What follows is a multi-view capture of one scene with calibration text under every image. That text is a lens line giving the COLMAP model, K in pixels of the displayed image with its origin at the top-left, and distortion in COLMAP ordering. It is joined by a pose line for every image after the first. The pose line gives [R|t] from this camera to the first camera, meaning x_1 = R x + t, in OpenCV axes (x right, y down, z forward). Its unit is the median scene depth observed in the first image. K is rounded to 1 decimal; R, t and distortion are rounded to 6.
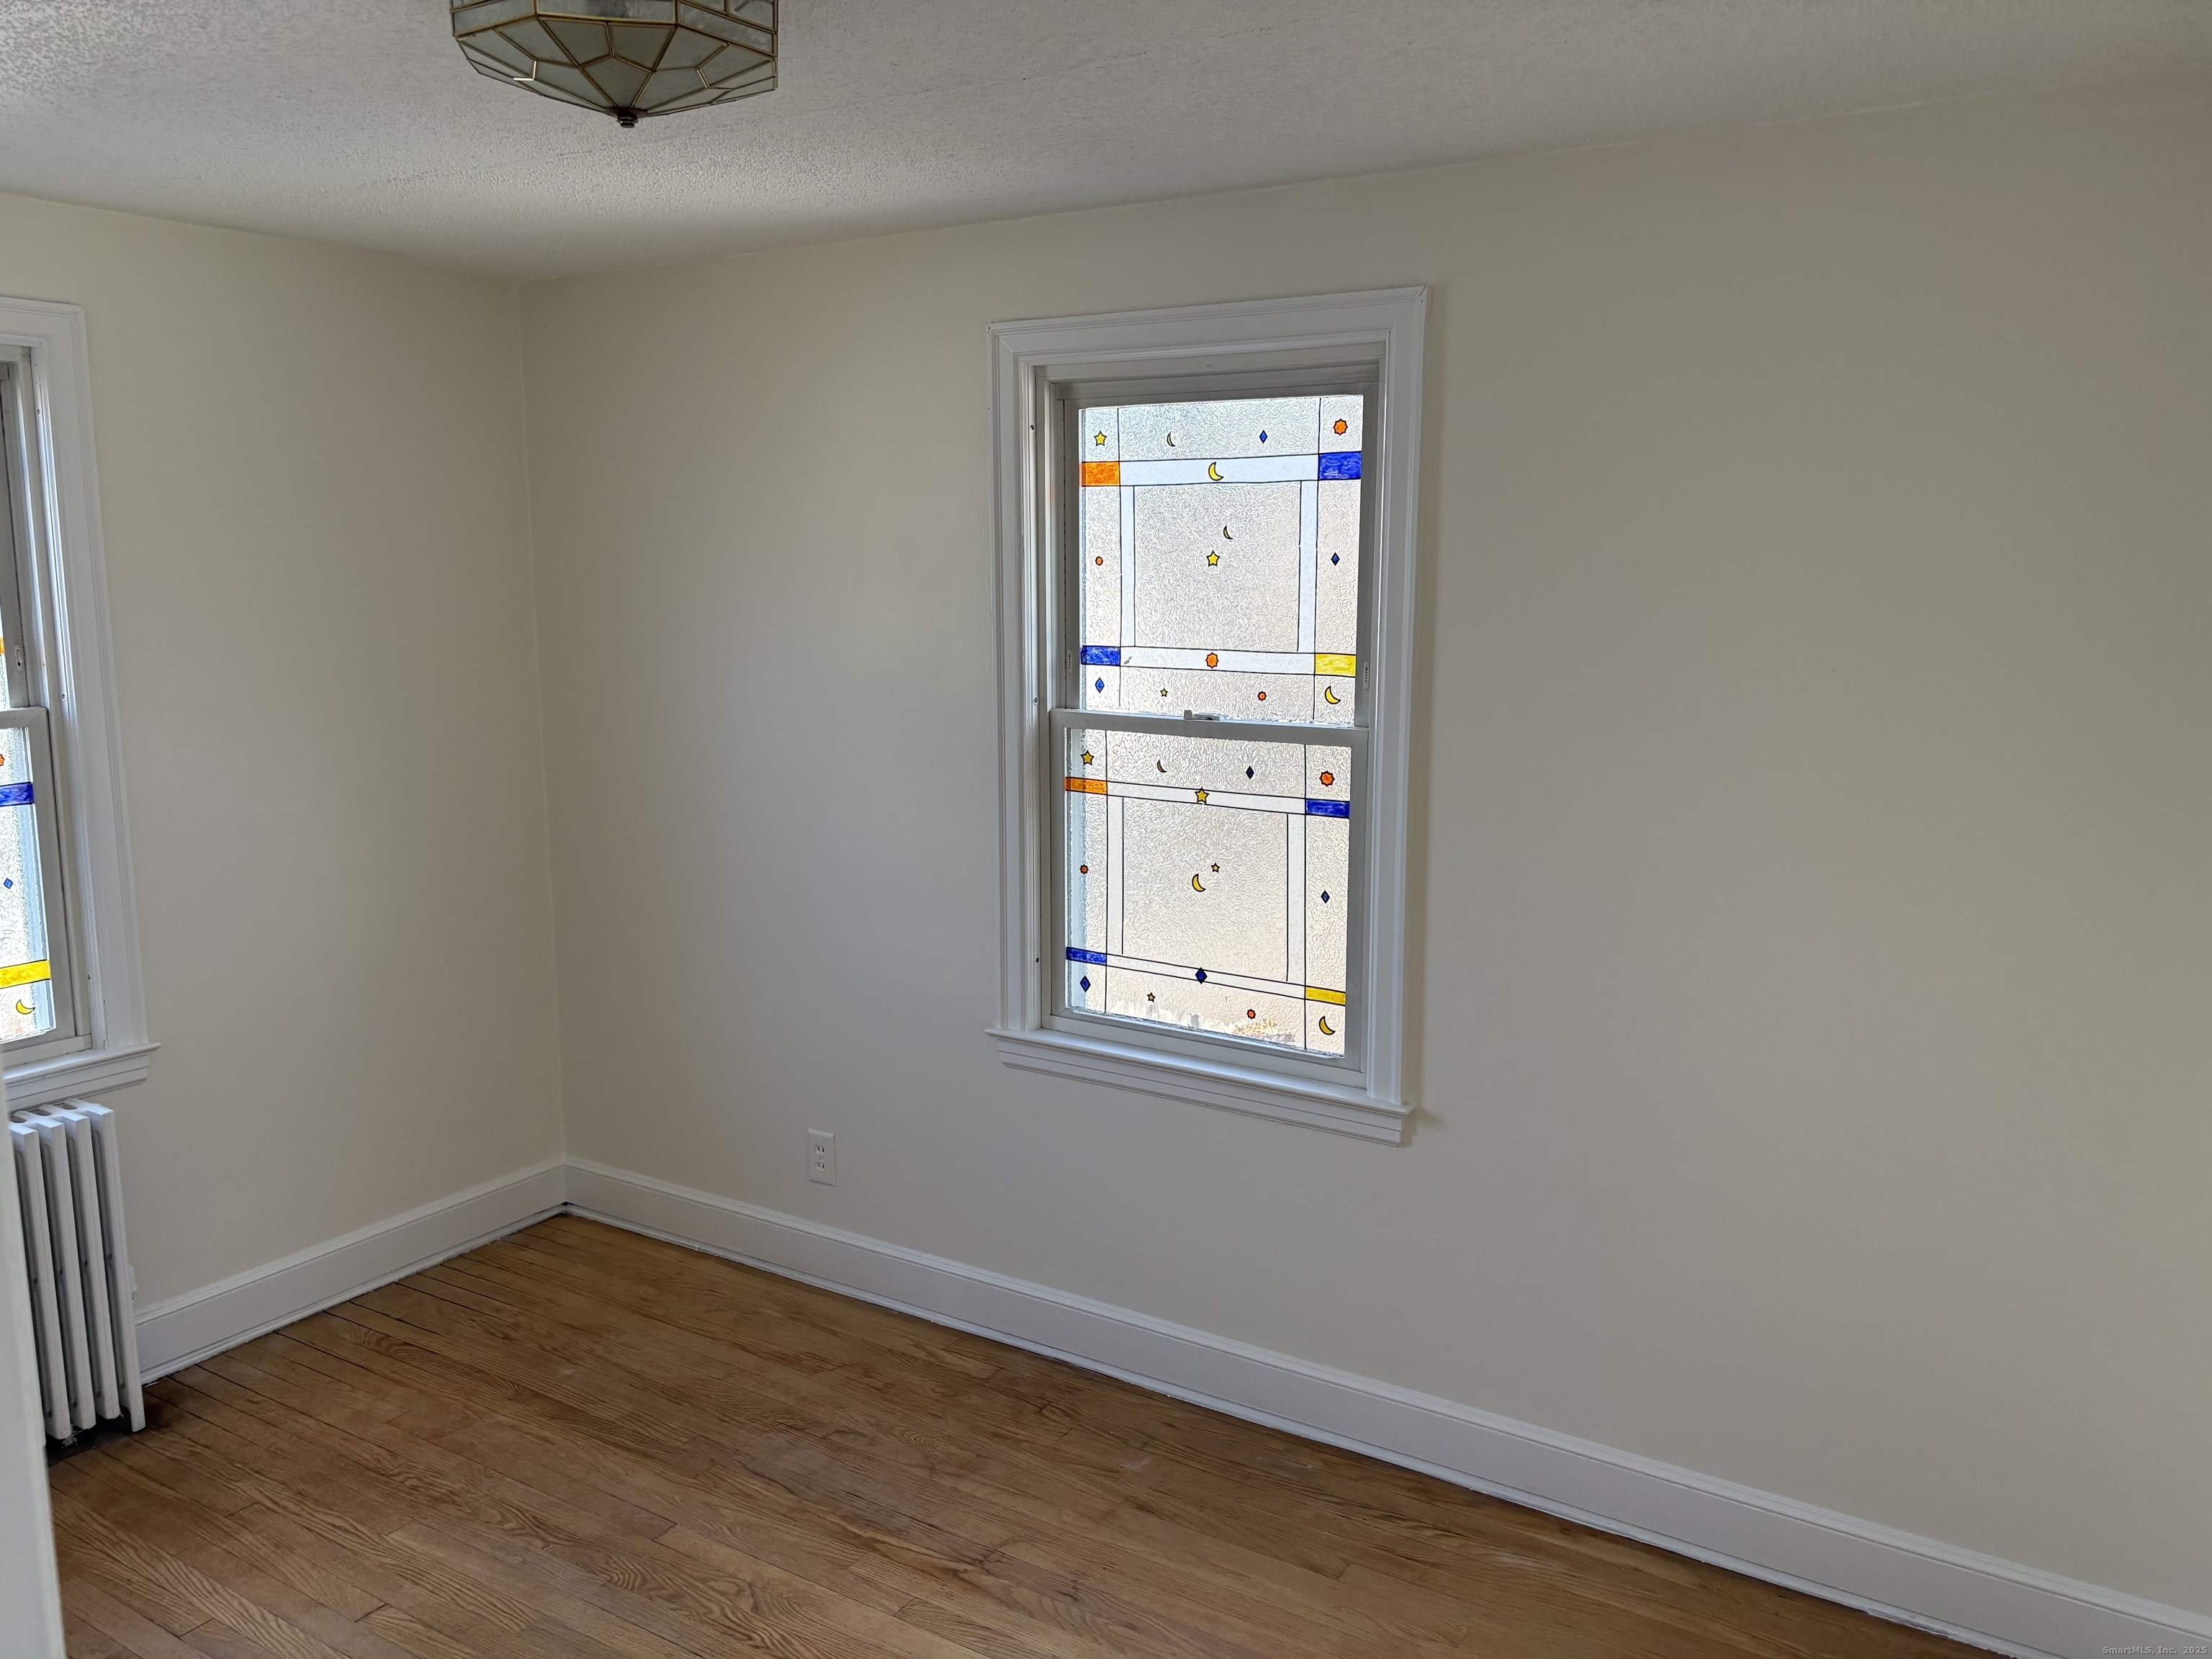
lens RADIAL K [[1662.2, 0, 1106.0], [0, 1662.2, 829.5], [0, 0, 1]] dist [0.030463, 0.001310]
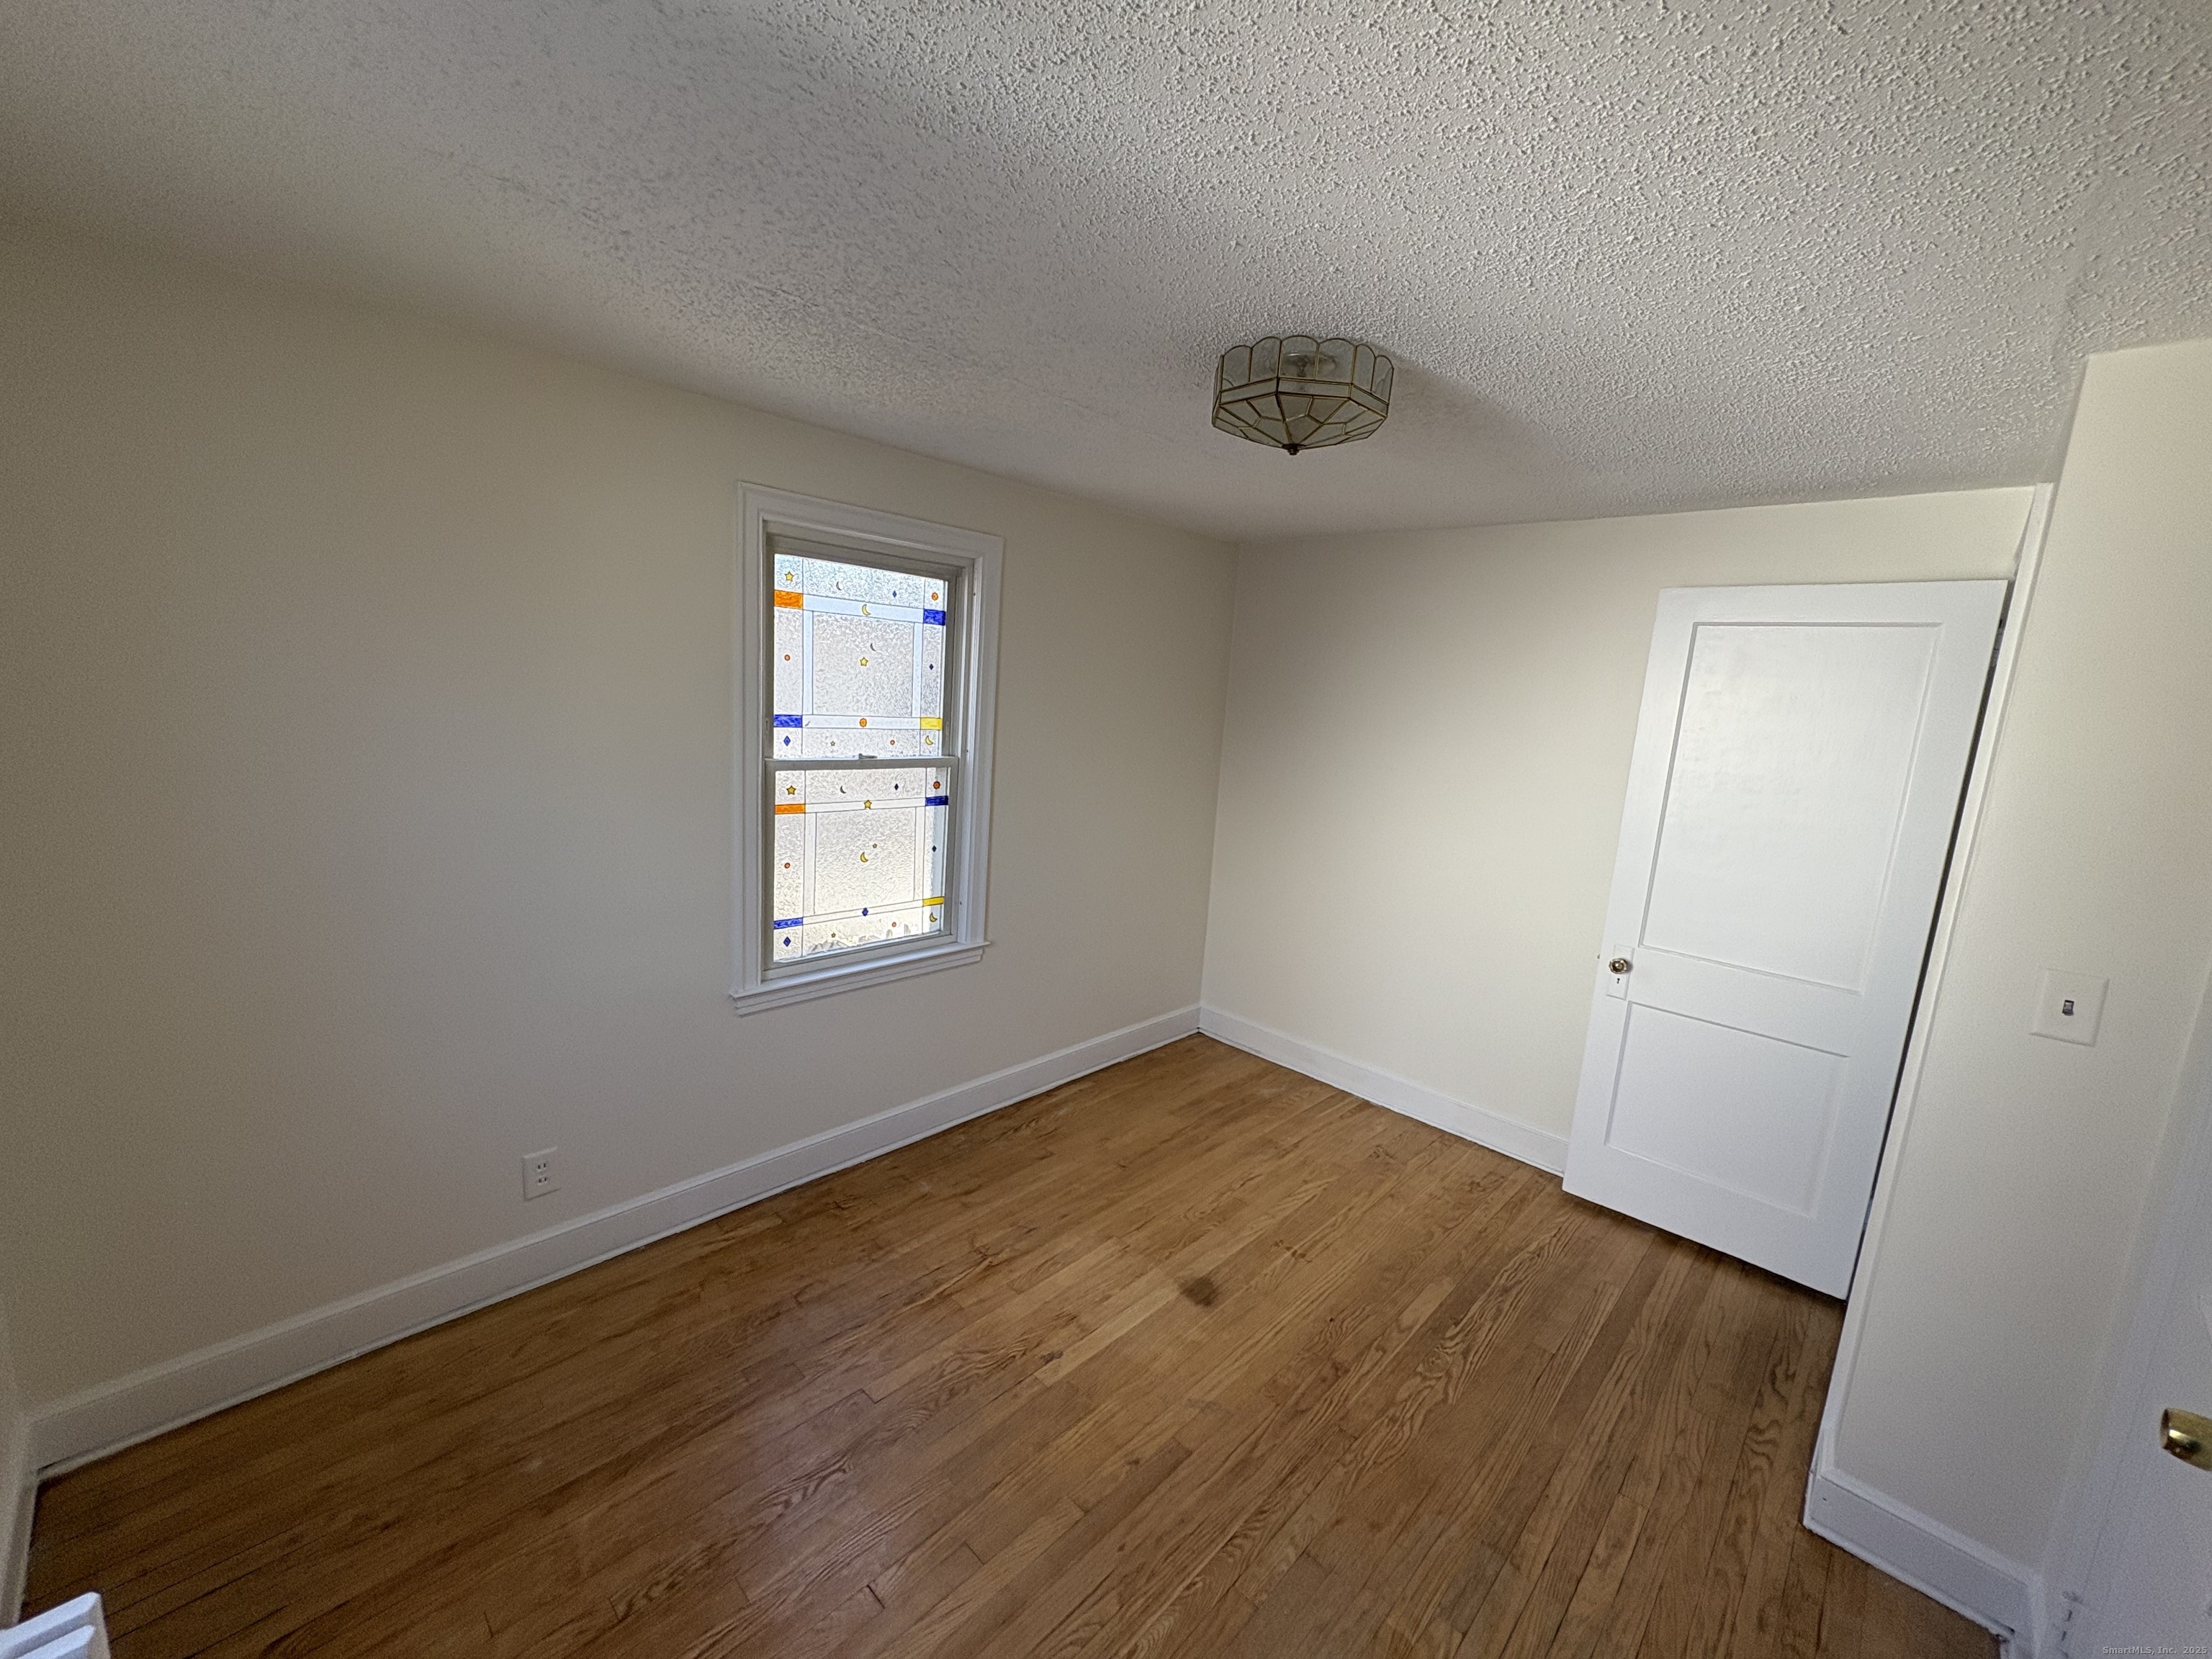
lens RADIAL K [[882.7, 0, 1106.0], [0, 882.7, 829.5], [0, 0, 1]] dist [0.000041, 0.000282]
pose [[0.197241, -0.149222, 0.968932, -0.767294], [0.088096, 0.987047, 0.134079, -0.094006], [-0.976389, 0.058913, 0.207832, 0.588221]]
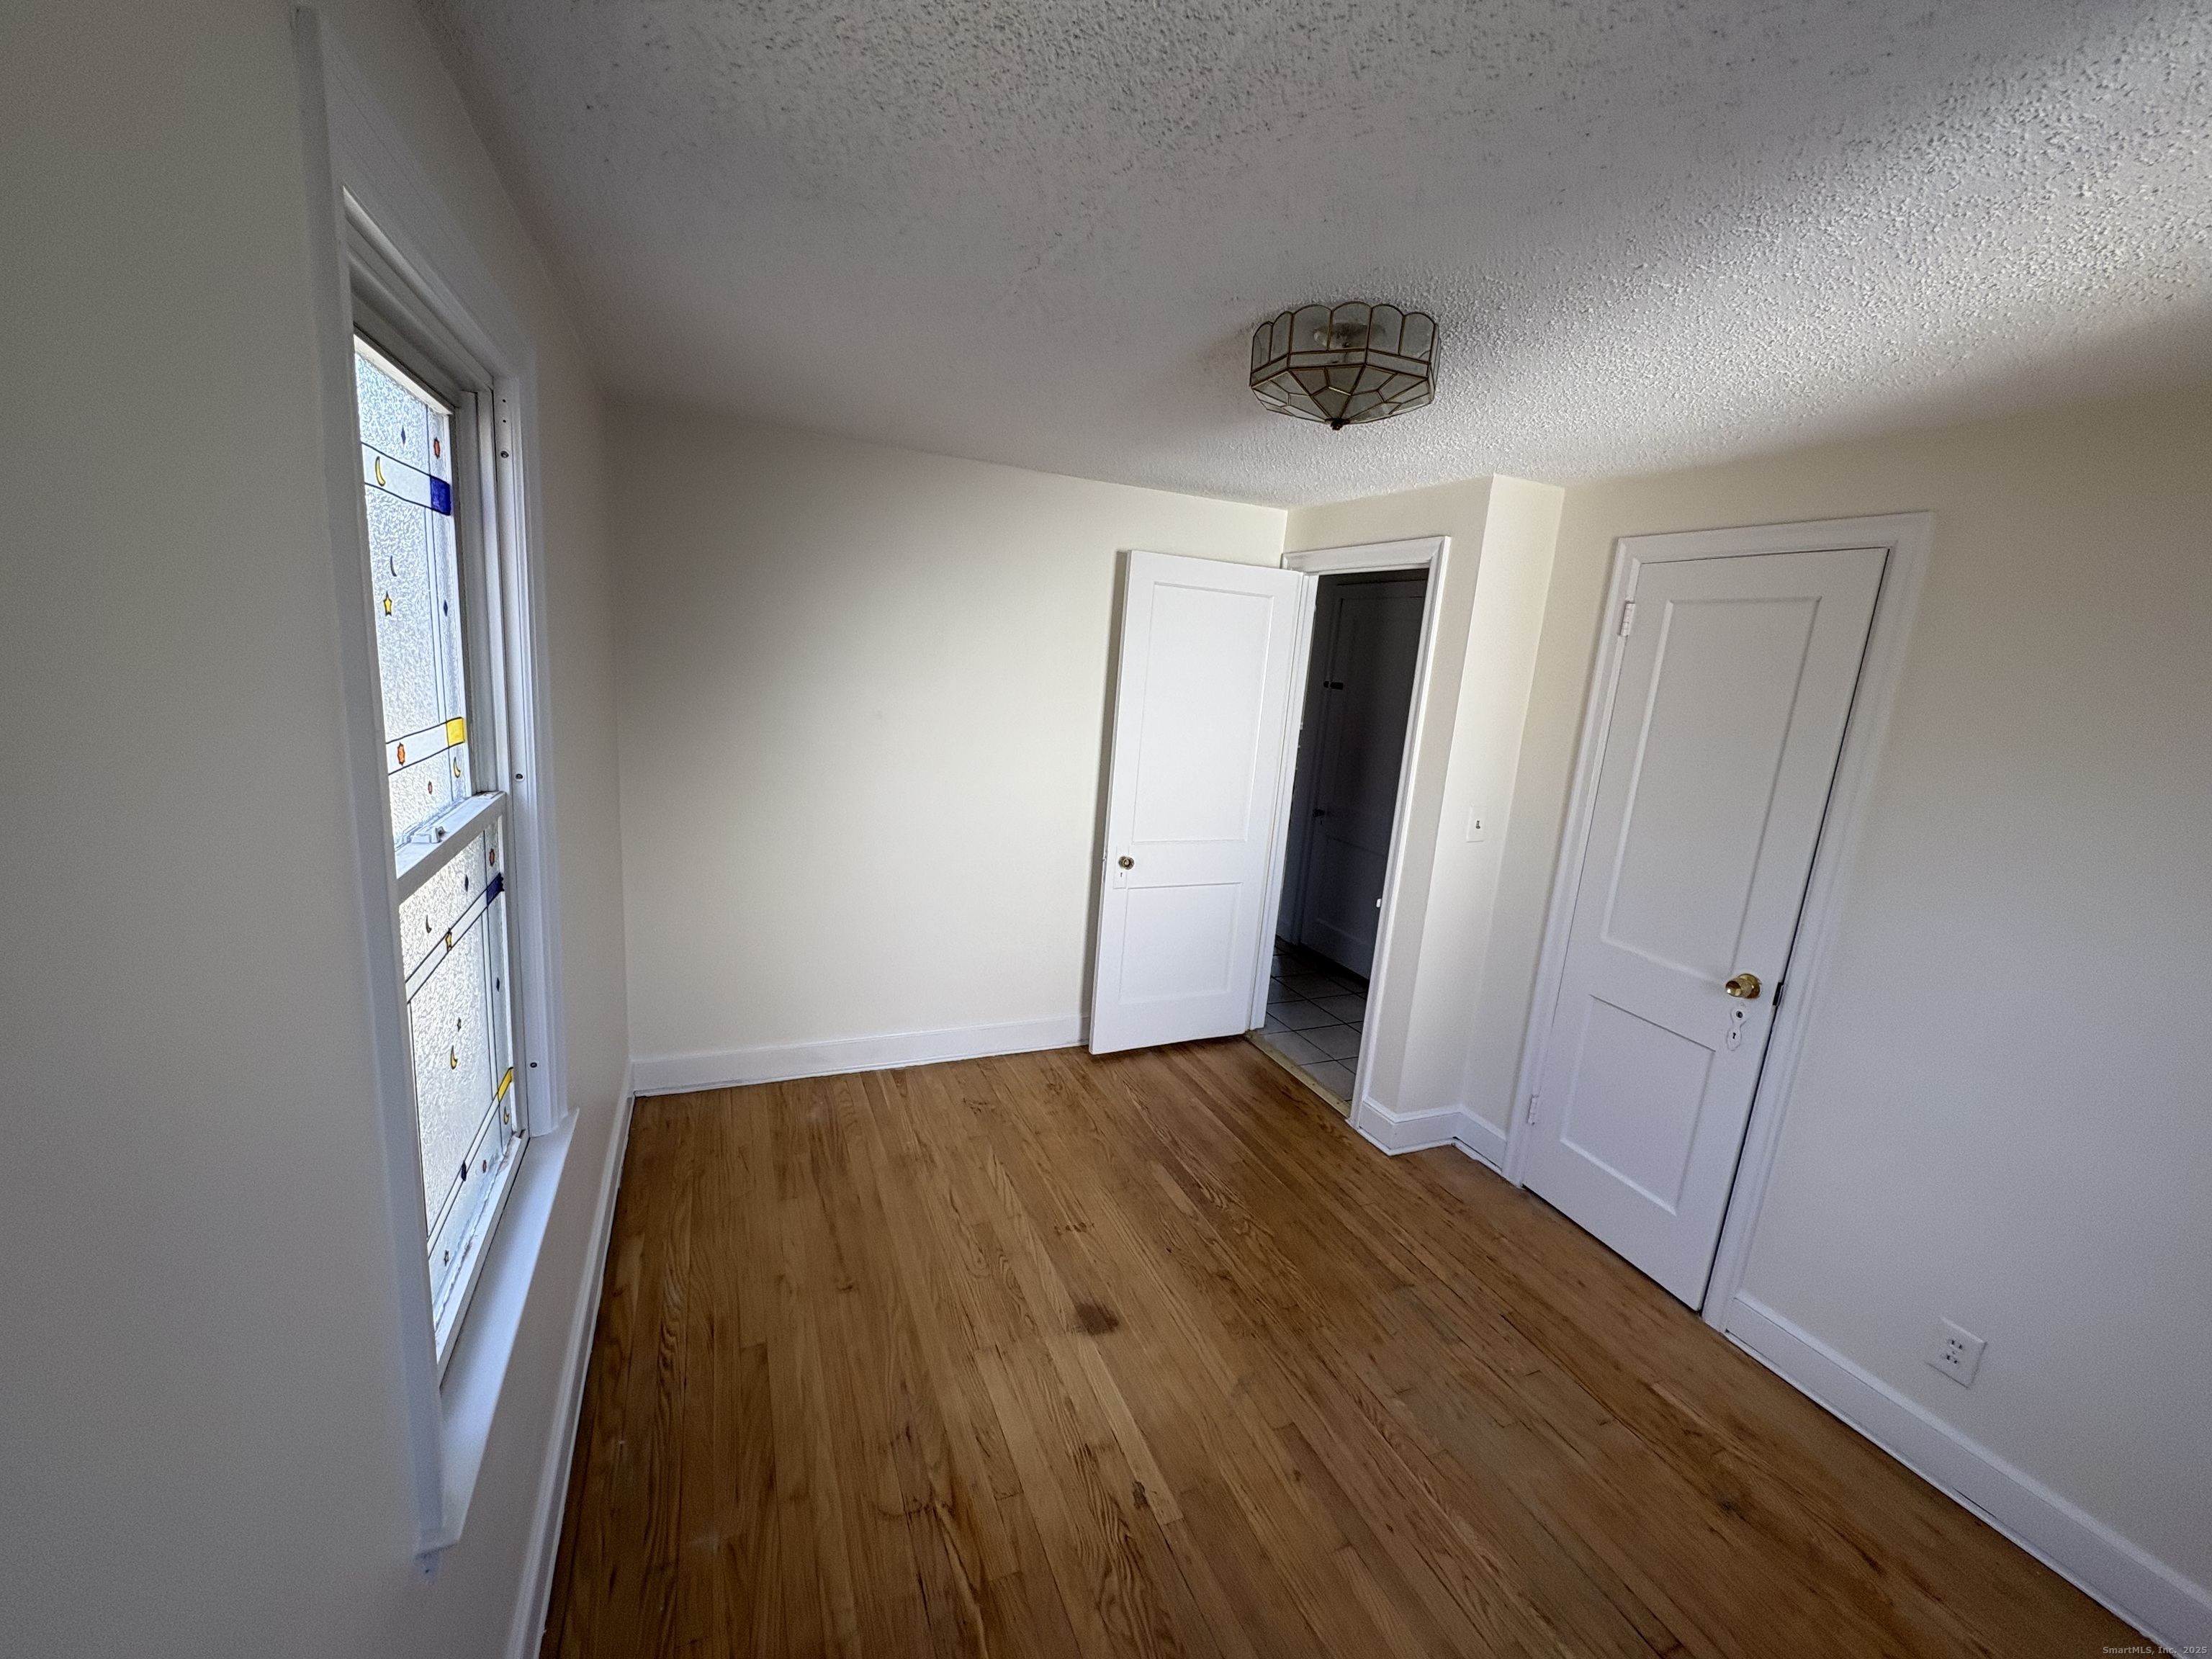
lens RADIAL K [[877.1, 0, 1106.0], [0, 877.1, 829.5], [0, 0, 1]] dist [-0.001993, -0.000150]
pose [[-0.824331, -0.174628, 0.538501, -0.378472], [0.011179, 0.946027, 0.323896, -0.186983], [-0.565998, 0.273018, -0.777887, 1.131990]]
